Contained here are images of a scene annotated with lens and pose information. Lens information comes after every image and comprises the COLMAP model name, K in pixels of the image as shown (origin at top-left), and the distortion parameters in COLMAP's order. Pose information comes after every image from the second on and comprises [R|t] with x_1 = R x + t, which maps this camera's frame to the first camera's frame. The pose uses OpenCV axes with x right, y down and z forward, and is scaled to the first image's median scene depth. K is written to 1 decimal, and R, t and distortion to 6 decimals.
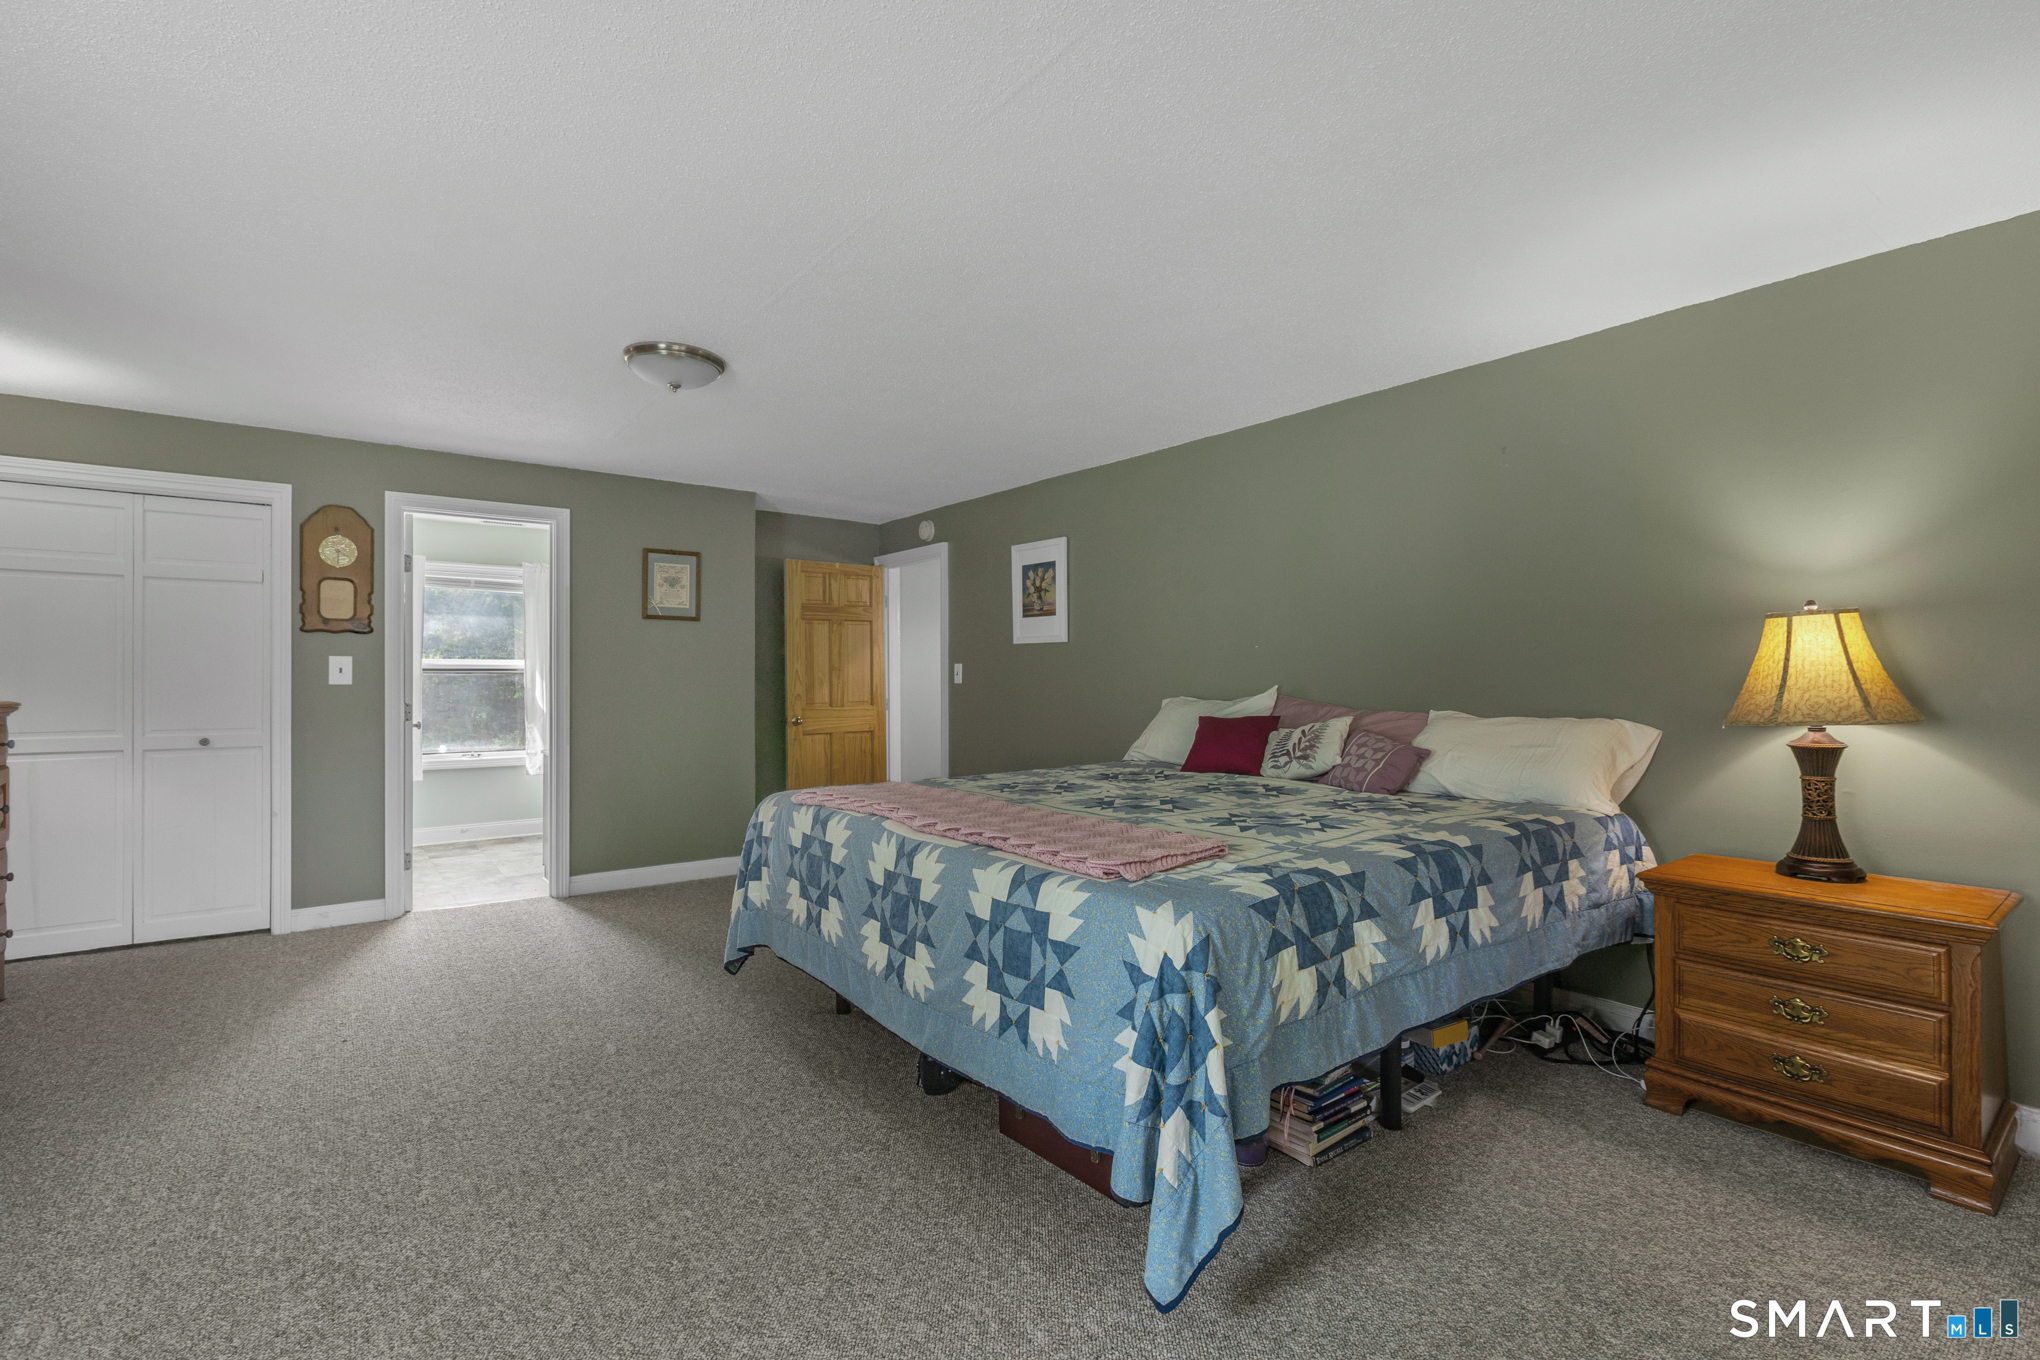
lens RADIAL K [[923.3, 0, 1024.5], [0, 923.3, 675.5], [0, 0, 1]] dist [0.000754, -0.000548]
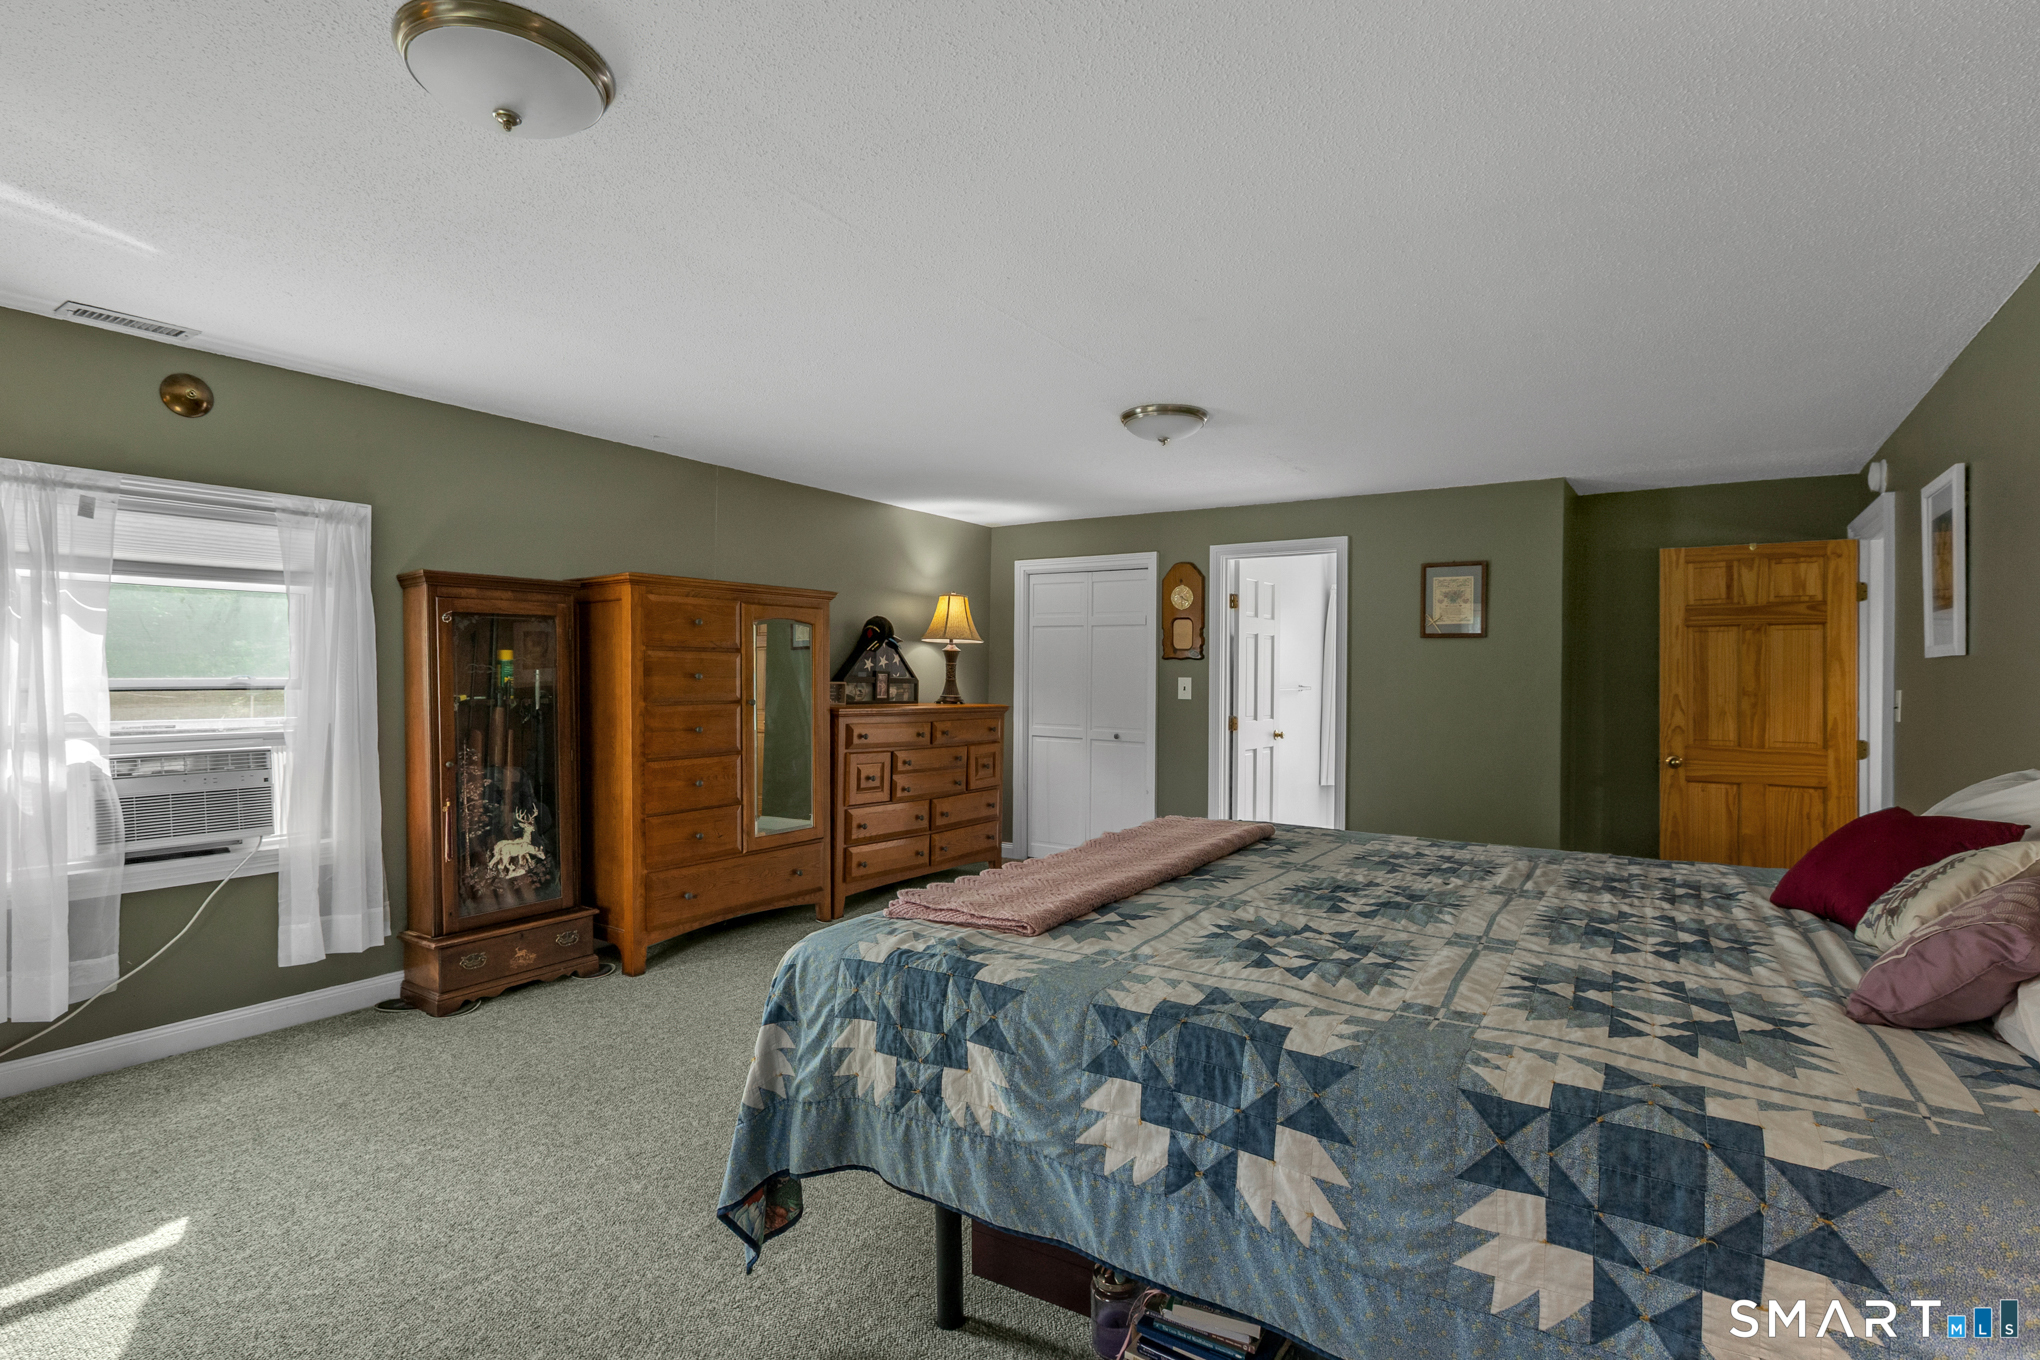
lens RADIAL K [[1006.0, 0, 1023.1], [0, 1006.0, 678.8], [0, 0, 1]] dist [-0.006749, -0.001662]
pose [[0.300360, 0.006899, -0.953801, 0.551461], [-0.013557, 0.999904, 0.002963, -0.020727], [0.953730, 0.012041, 0.300424, 0.363901]]
